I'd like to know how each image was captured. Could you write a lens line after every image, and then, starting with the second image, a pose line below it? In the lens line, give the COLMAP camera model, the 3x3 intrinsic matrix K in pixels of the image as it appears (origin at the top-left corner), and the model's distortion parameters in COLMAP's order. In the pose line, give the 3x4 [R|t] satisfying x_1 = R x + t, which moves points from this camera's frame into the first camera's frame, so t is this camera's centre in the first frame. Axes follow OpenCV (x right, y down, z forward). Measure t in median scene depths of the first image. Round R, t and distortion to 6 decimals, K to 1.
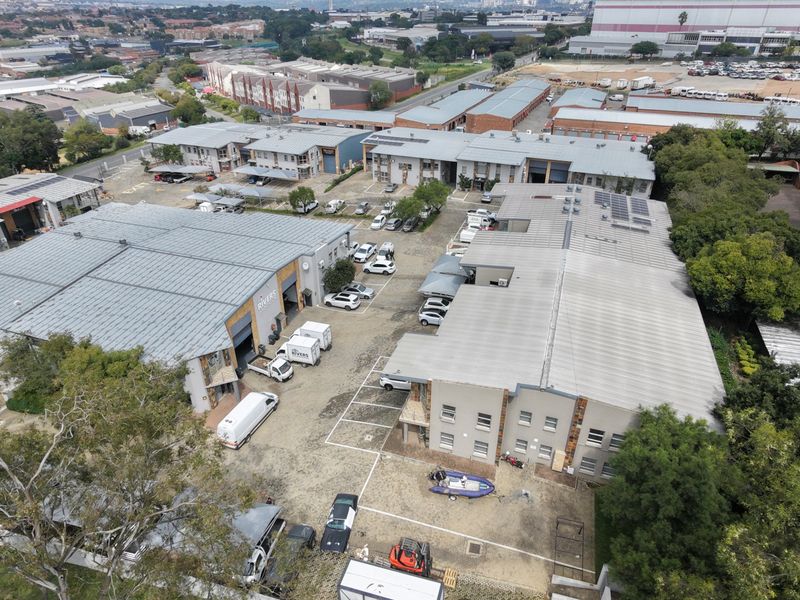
lens RADIAL K [[508.3, 0, 399.1], [0, 508.3, 300.0], [0, 0, 1]] dist [-0.000075, 0.001596]
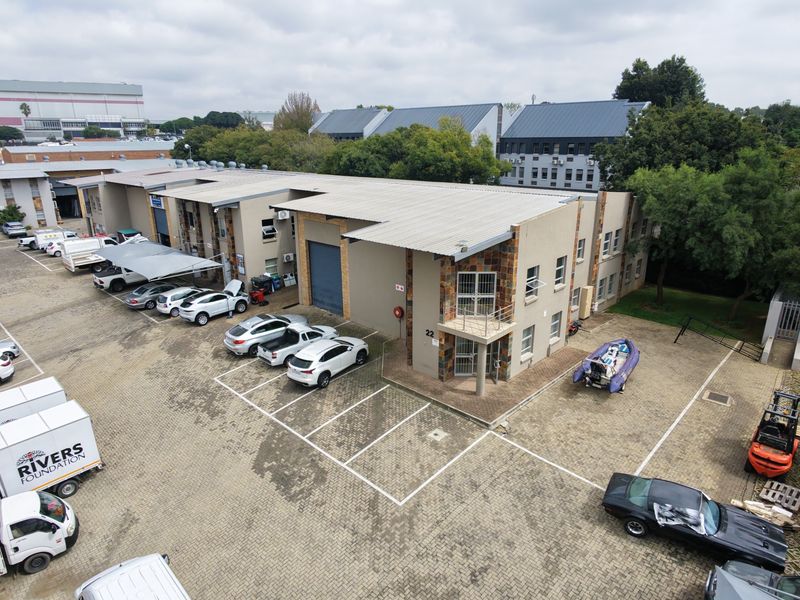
lens RADIAL K [[508.3, 0, 399.1], [0, 508.3, 300.0], [0, 0, 1]] dist [-0.000075, 0.001596]
pose [[0.416306, -0.277969, 0.865692, -0.264643], [0.460697, 0.885338, 0.062731, 0.072648], [-0.783867, 0.372706, 0.496631, 0.459398]]
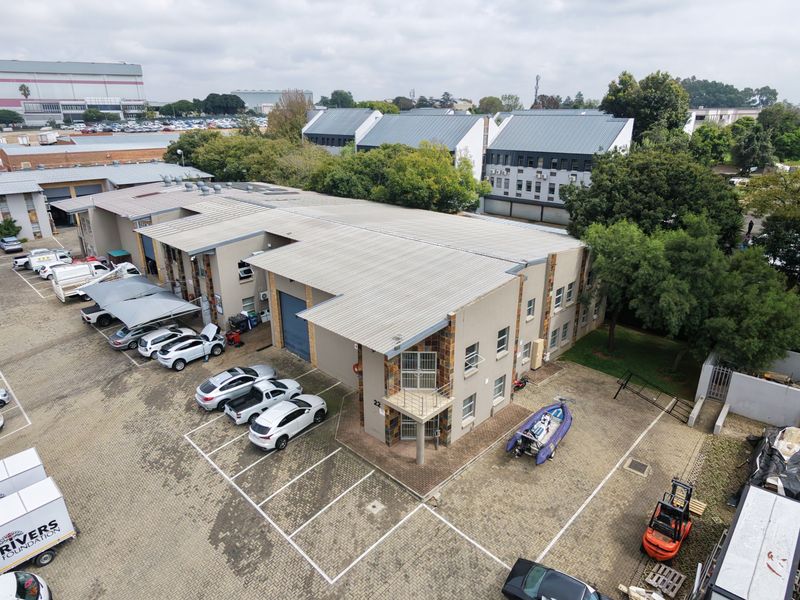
lens RADIAL K [[508.3, 0, 399.1], [0, 508.3, 300.0], [0, 0, 1]] dist [-0.000075, 0.001596]
pose [[0.426584, -0.316388, 0.847304, -0.252878], [0.455553, 0.884470, 0.100914, 0.028311], [-0.781344, 0.342944, 0.521432, 0.391619]]
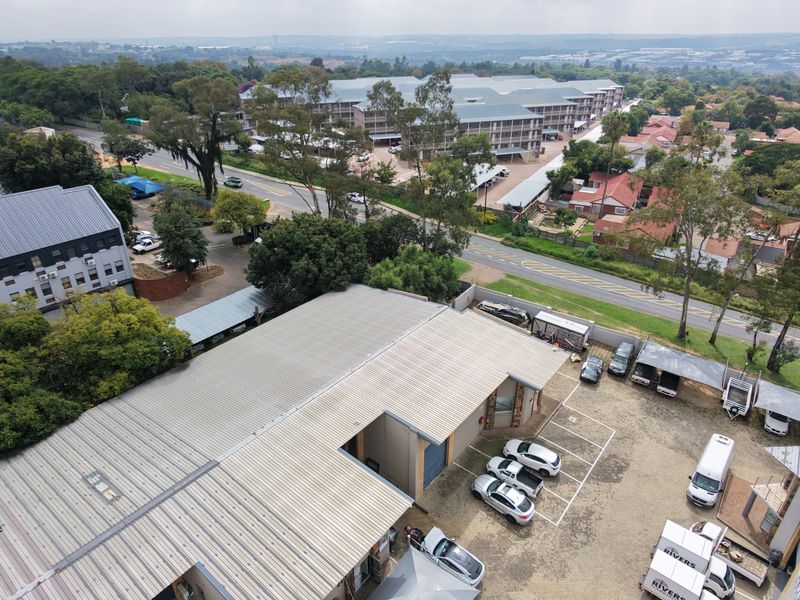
lens RADIAL K [[508.3, 0, 399.1], [0, 508.3, 300.0], [0, 0, 1]] dist [-0.000075, 0.001596]
pose [[-0.945597, -0.150314, 0.288533, 0.009360], [0.163237, 0.547952, 0.820428, -0.493387], [-0.281424, 0.822894, -0.493606, 0.867976]]
